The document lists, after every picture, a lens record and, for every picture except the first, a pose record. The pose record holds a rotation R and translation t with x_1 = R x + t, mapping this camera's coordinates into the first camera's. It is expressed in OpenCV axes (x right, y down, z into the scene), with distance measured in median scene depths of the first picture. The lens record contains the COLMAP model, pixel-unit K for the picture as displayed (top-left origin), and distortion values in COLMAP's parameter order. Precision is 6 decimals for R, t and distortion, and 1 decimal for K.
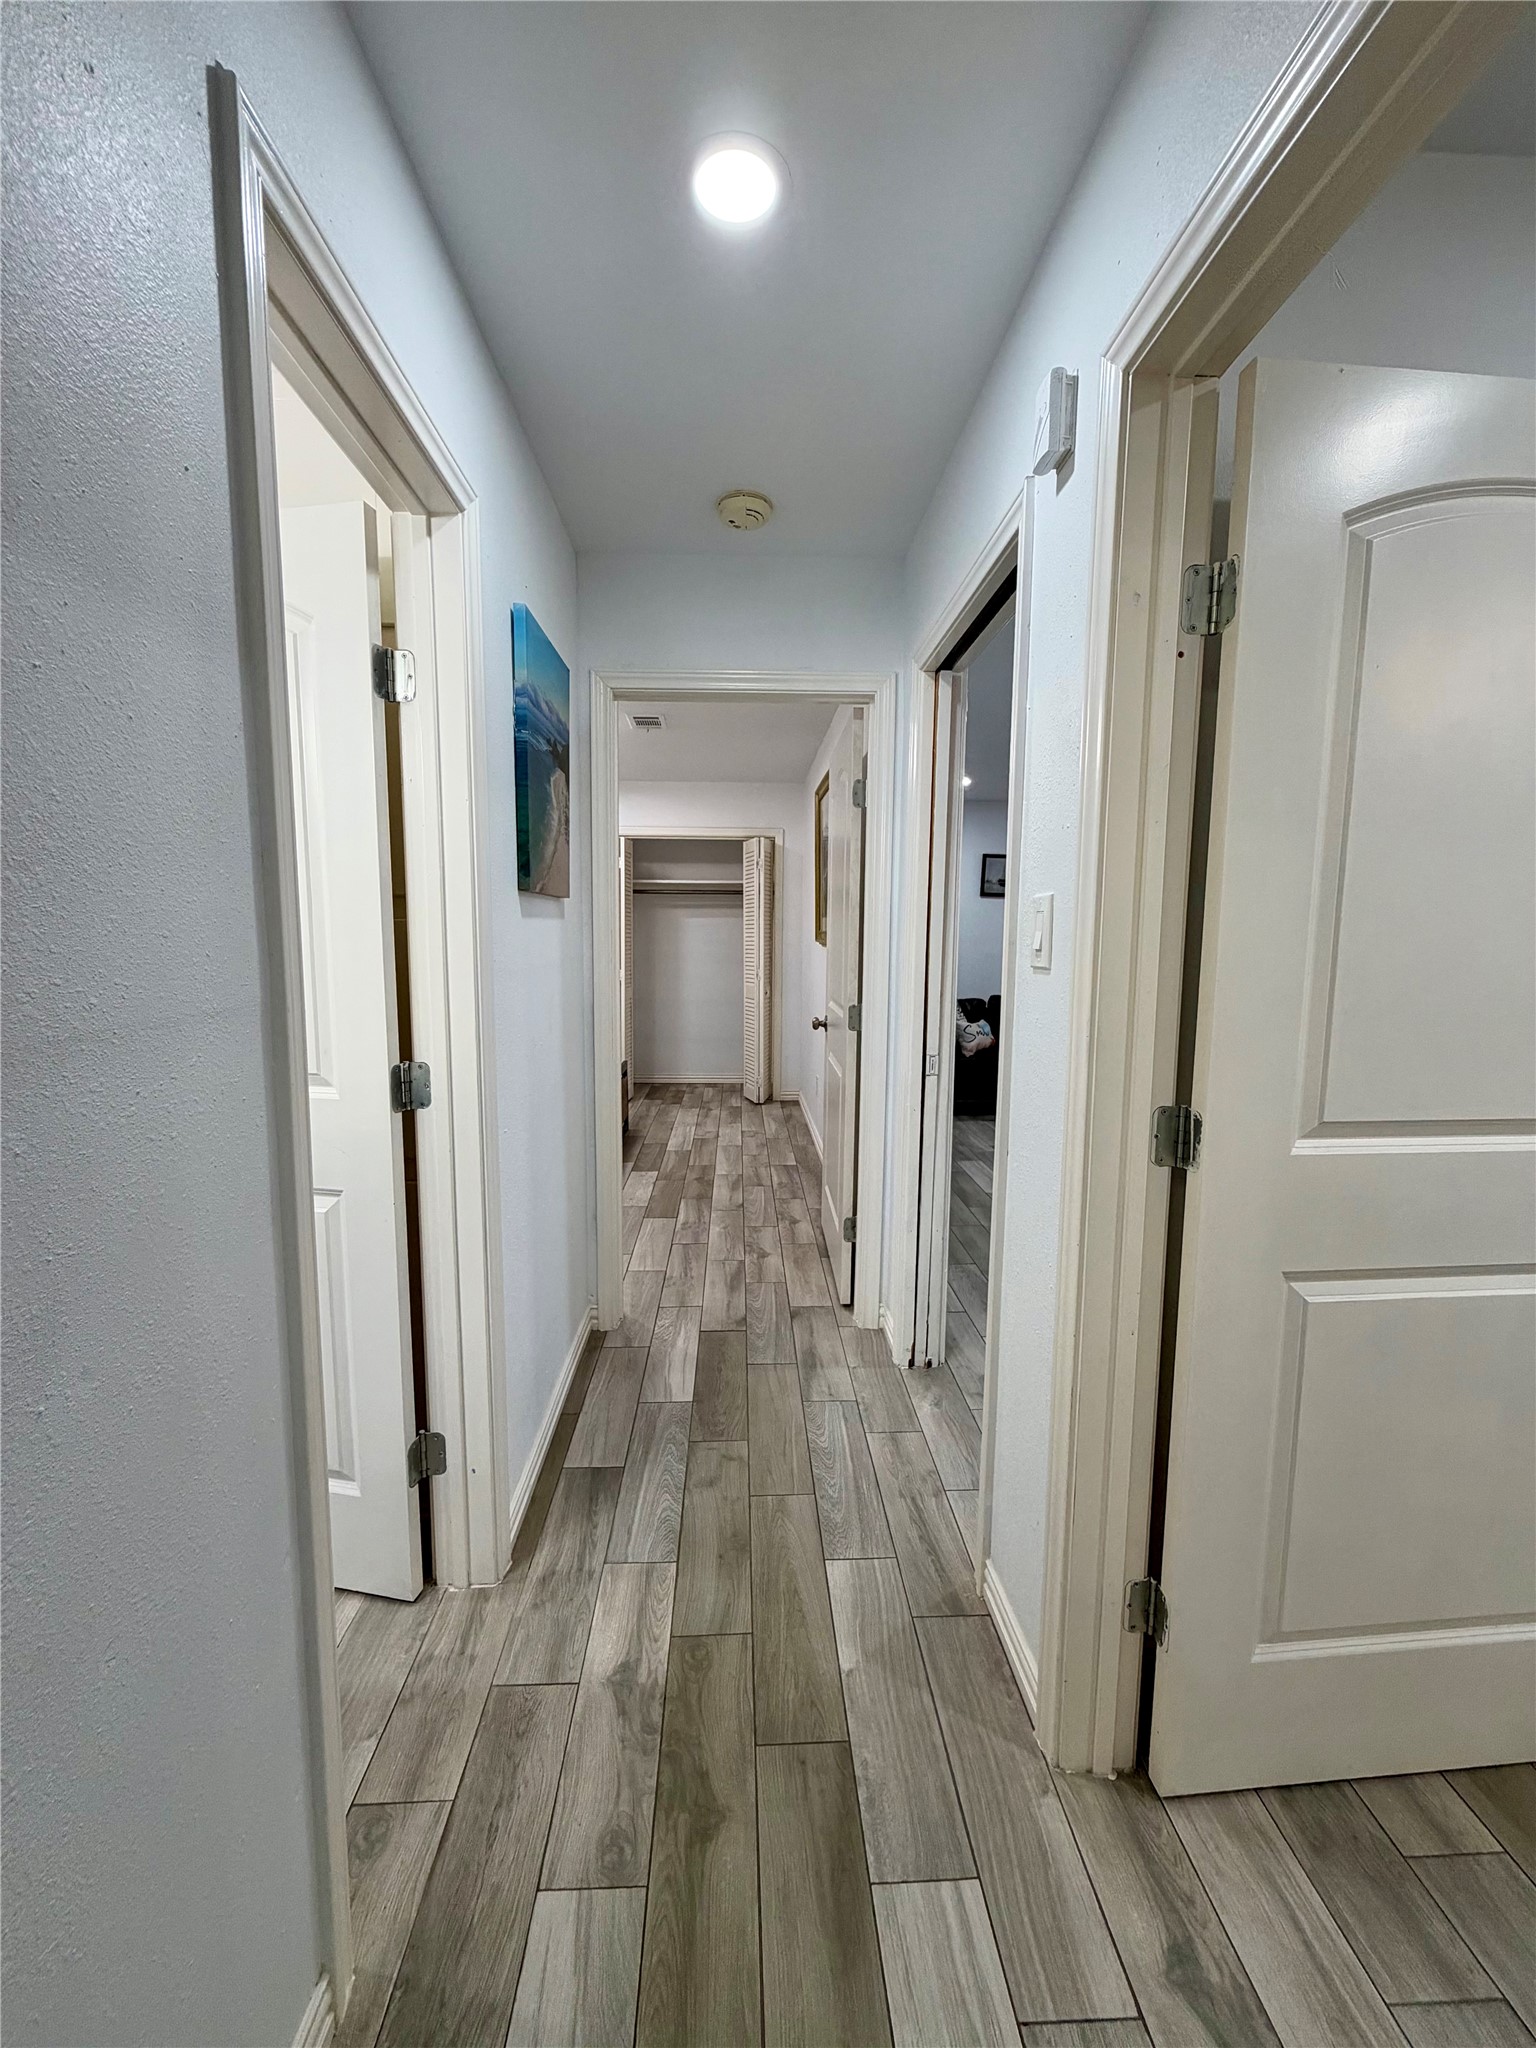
lens RADIAL K [[819.2, 0, 772.1], [0, 819.2, 1027.1], [0, 0, 1]] dist [-0.000295, 0.000279]
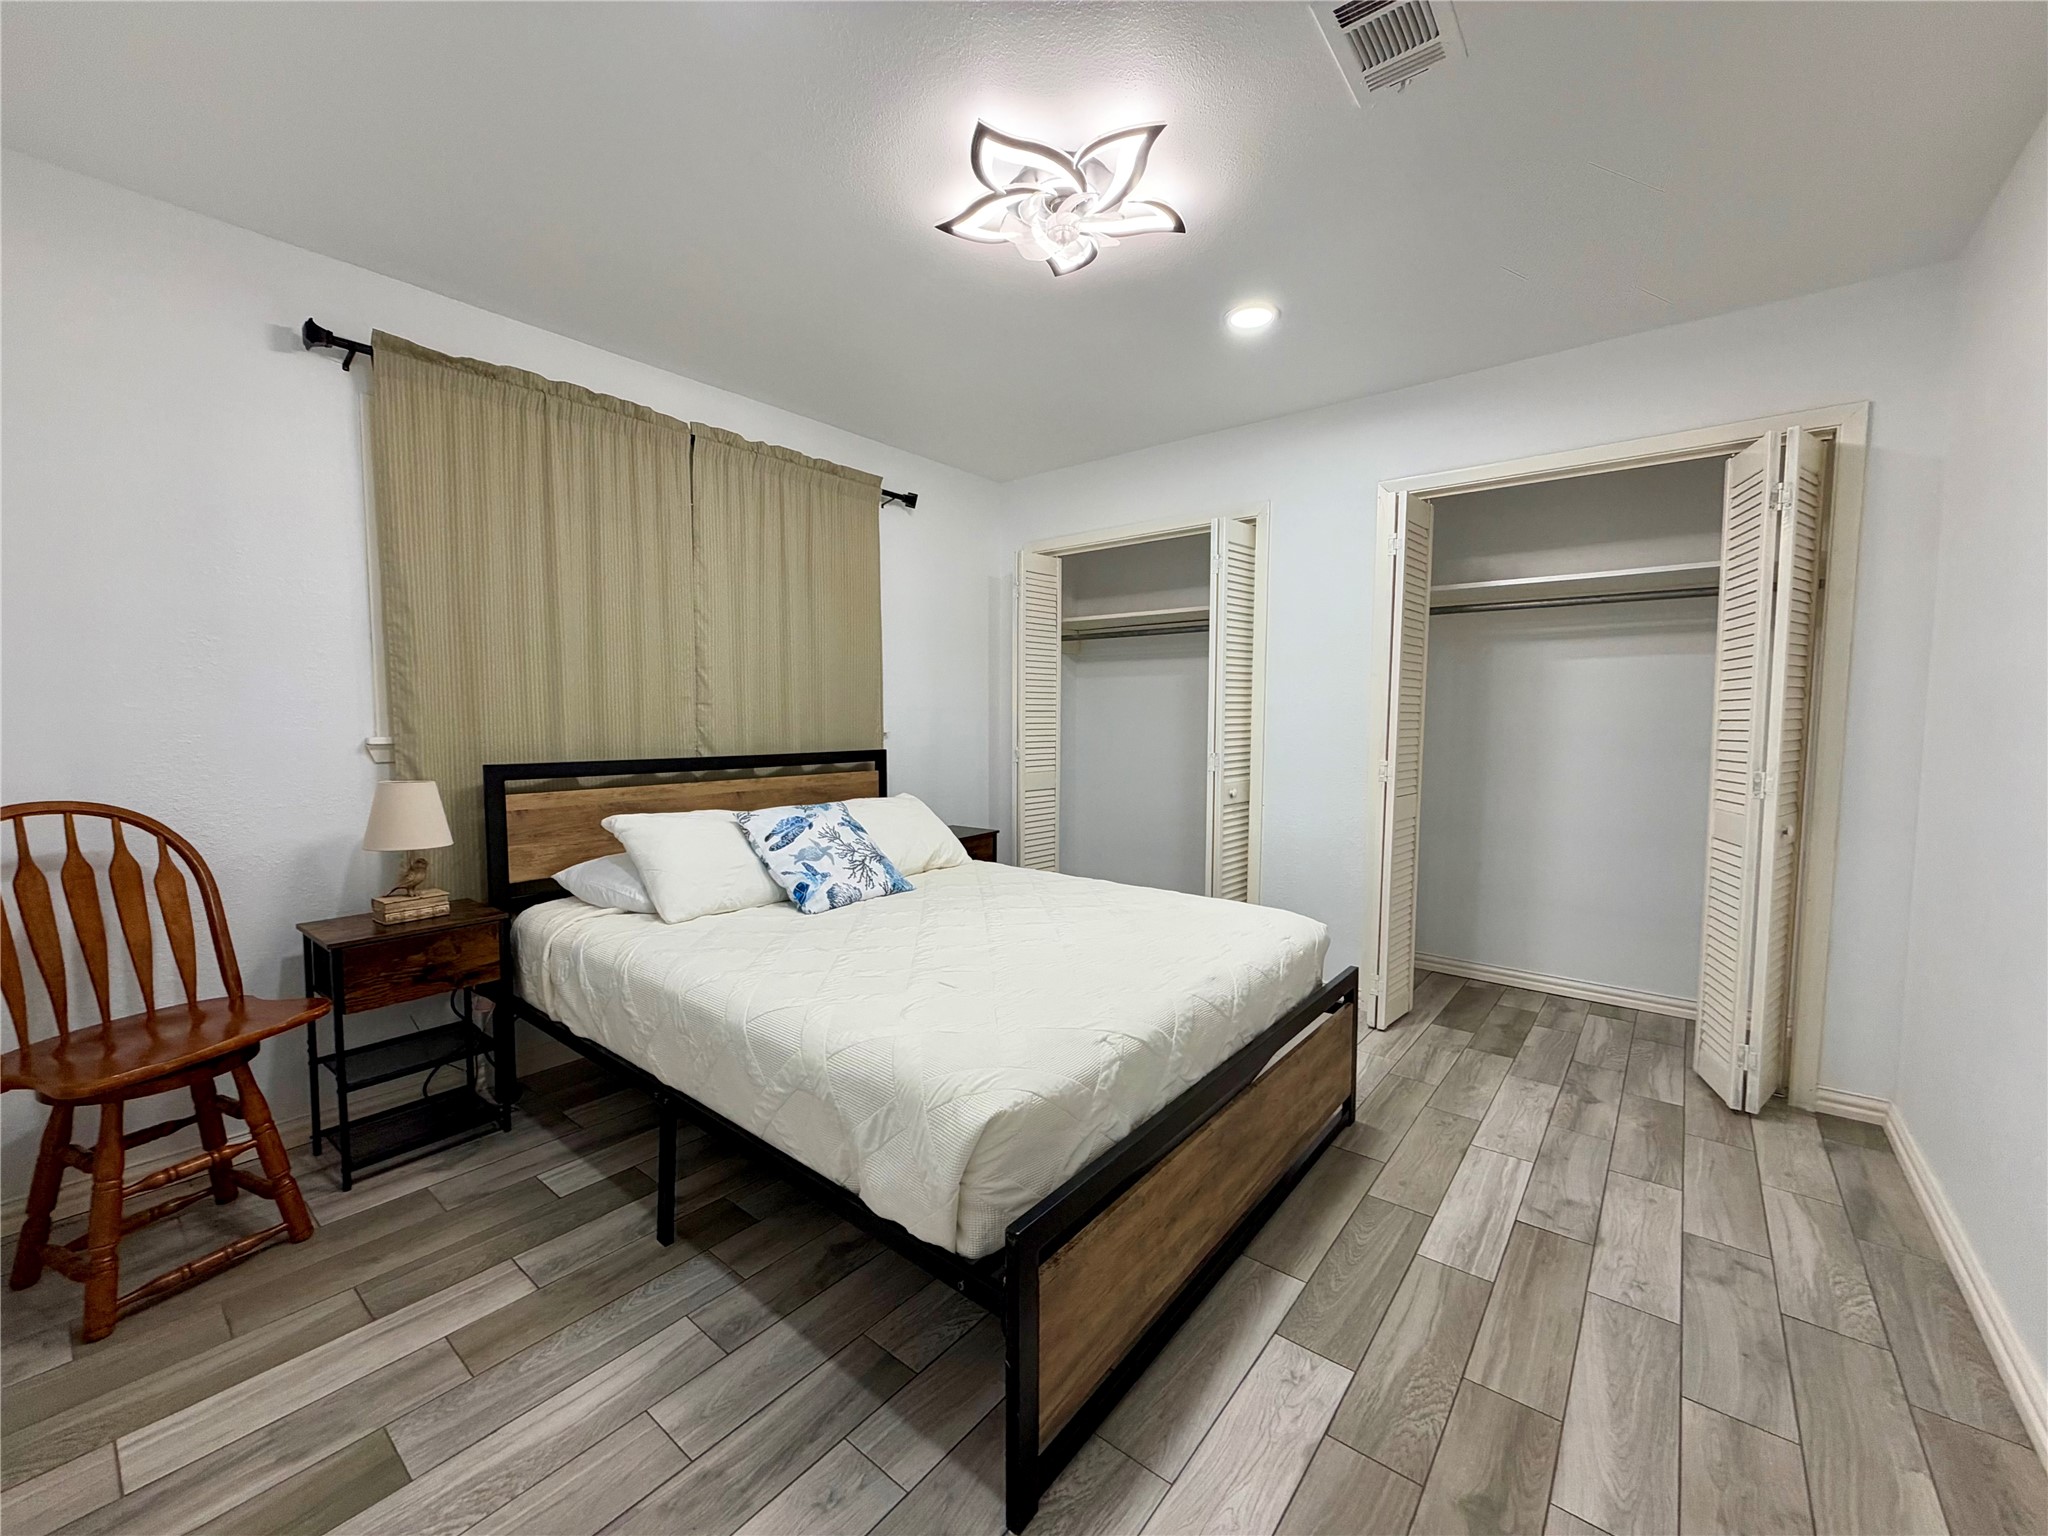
lens RADIAL K [[819.2, 0, 1020.3], [0, 819.2, 761.7], [0, 0, 1]] dist [-0.000295, 0.000279]
pose [[0.746112, 0.038972, -0.664679, -0.020998], [-0.073110, 0.997044, -0.023609, -0.039485], [0.661794, 0.066209, 0.746756, 0.469436]]
